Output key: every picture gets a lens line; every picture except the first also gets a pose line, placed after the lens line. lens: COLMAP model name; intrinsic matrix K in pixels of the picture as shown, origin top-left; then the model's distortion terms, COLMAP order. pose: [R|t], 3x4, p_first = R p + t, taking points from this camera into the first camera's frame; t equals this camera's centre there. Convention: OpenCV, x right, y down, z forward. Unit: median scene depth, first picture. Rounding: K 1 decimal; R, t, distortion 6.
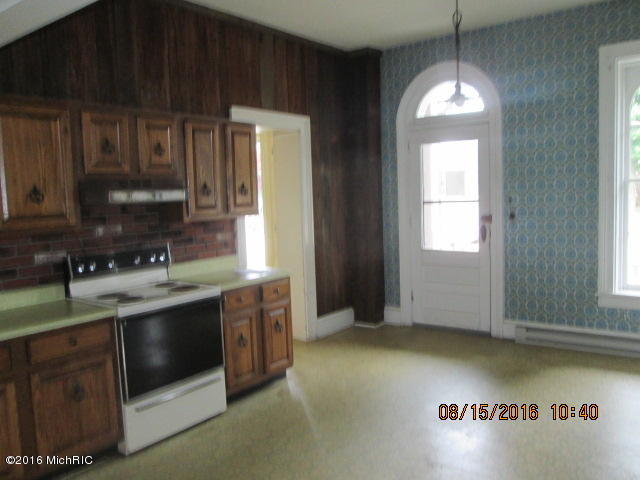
lens RADIAL K [[530.8, 0, 322.7], [0, 530.8, 242.4], [0, 0, 1]] dist [-0.043481, 0.007681]
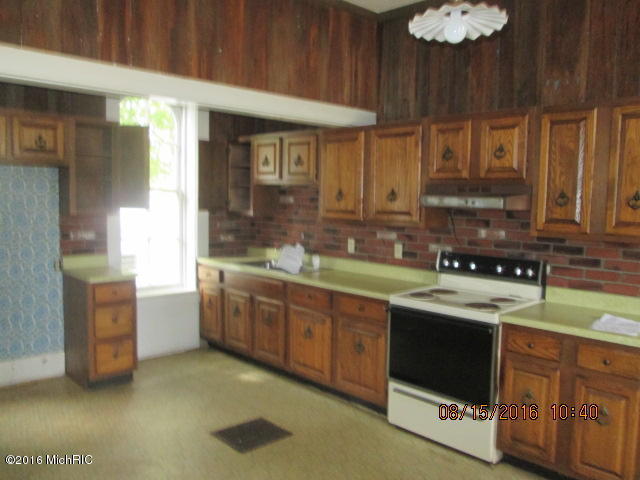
lens RADIAL K [[530.8, 0, 322.7], [0, 530.8, 242.4], [0, 0, 1]] dist [-0.043481, 0.007681]
pose [[-0.143740, 0.123363, -0.981896, 0.651826], [-0.102748, 0.984977, 0.138792, -0.117082], [0.984267, 0.120838, -0.128905, 0.837148]]
